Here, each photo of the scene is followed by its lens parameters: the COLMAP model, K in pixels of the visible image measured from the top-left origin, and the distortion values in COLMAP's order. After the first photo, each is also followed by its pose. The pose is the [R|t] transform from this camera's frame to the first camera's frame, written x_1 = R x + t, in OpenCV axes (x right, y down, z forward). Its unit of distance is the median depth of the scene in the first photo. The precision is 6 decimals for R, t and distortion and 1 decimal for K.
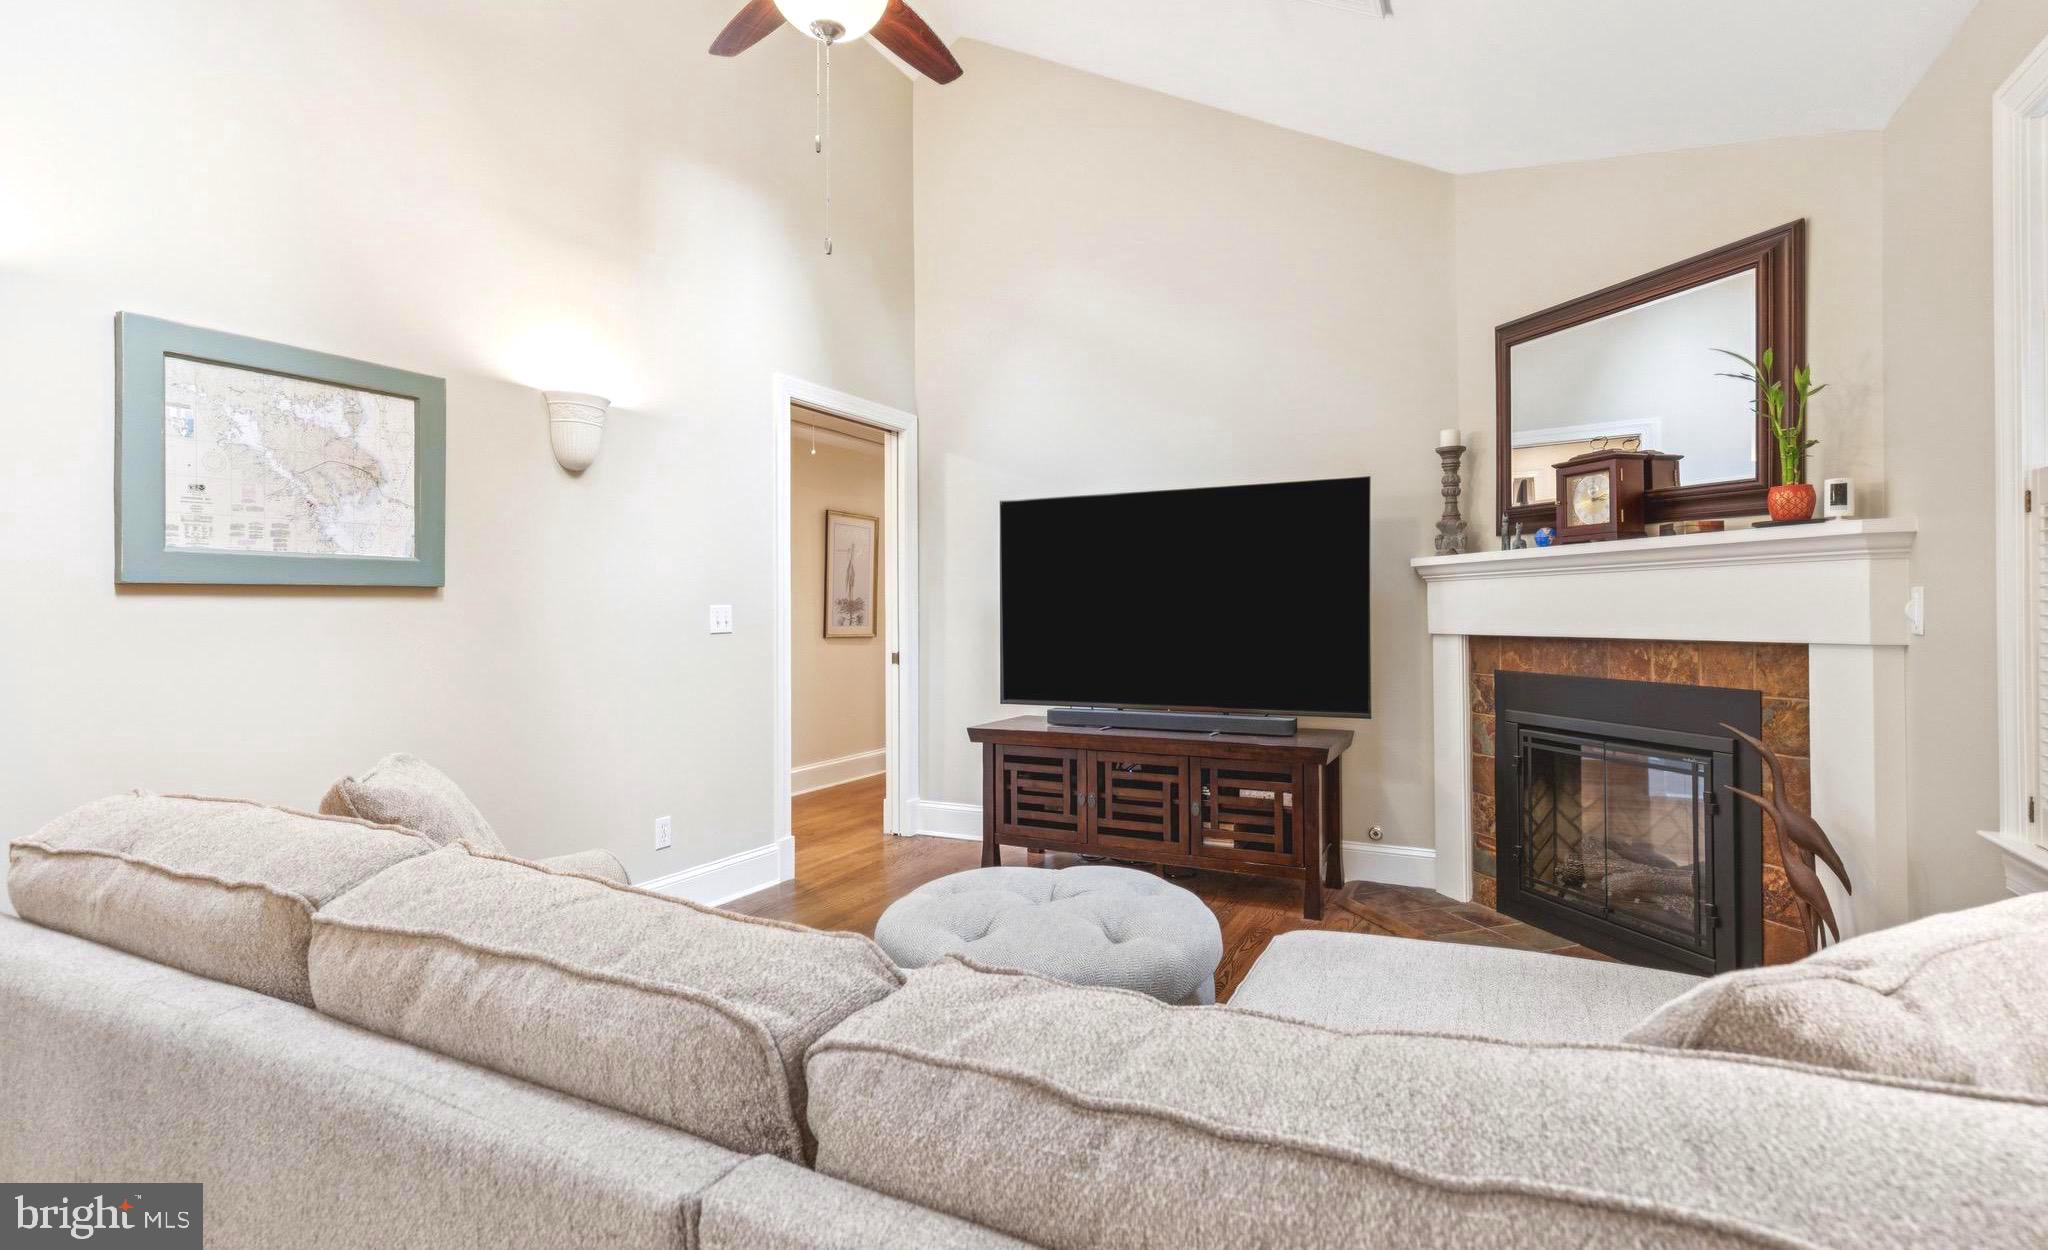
lens RADIAL K [[949.0, 0, 1011.8], [0, 949.0, 606.0], [0, 0, 1]] dist [-0.005914, -0.000954]
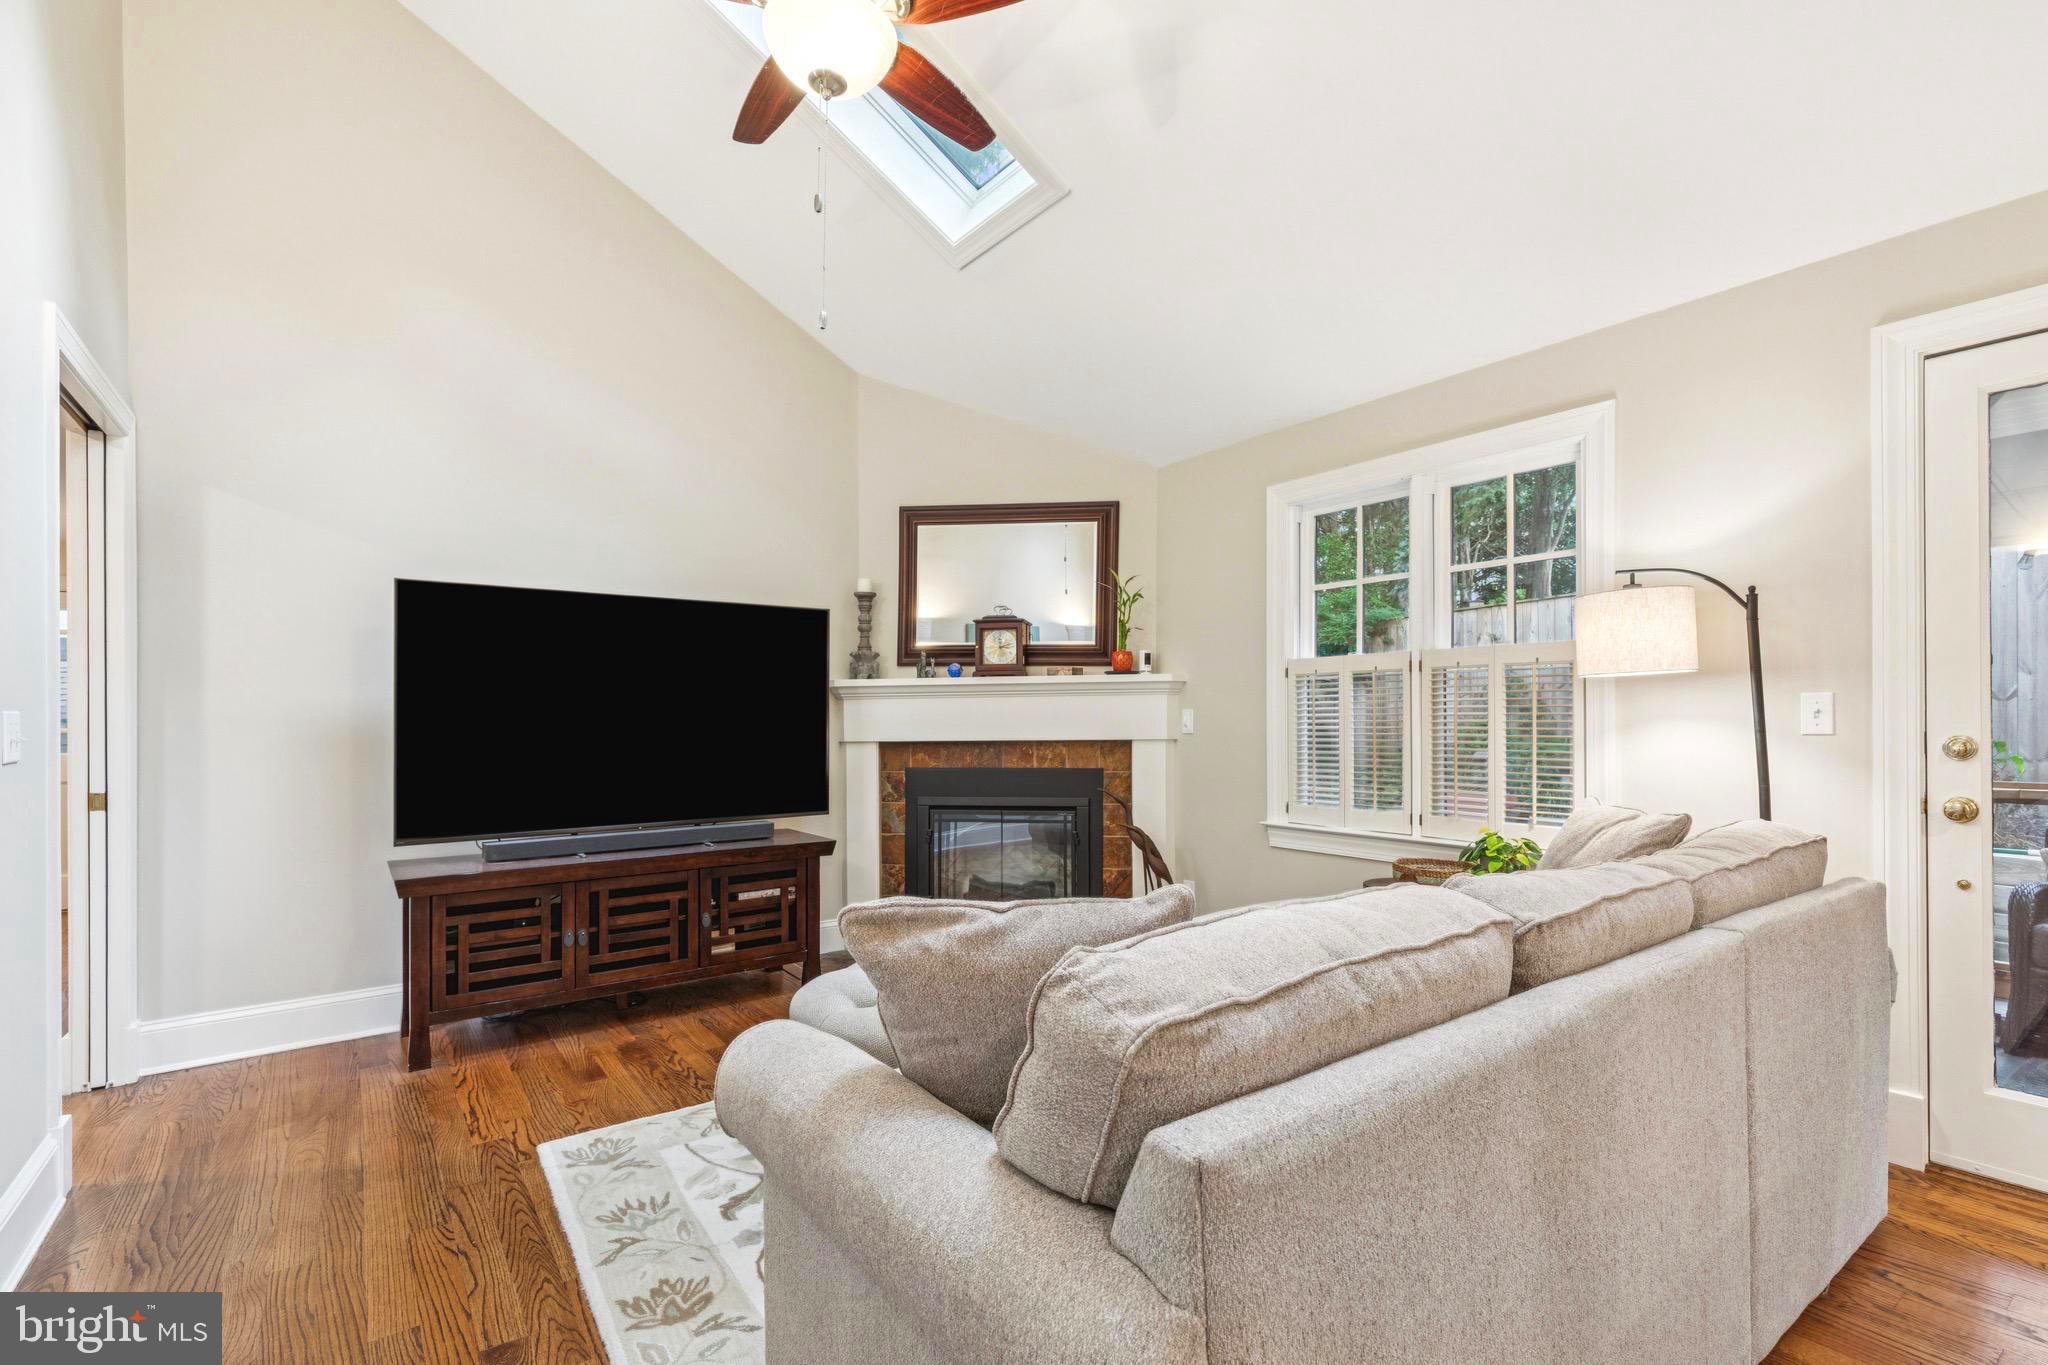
lens RADIAL K [[931.6, 0, 1061.7], [0, 931.6, 735.2], [0, 0, 1]] dist [-0.002307, -0.001193]
pose [[0.417011, -0.010847, 0.908837, -0.566718], [-0.000662, 0.999925, 0.012238, 0.006029], [-0.908901, -0.005705, 0.416973, 0.257748]]
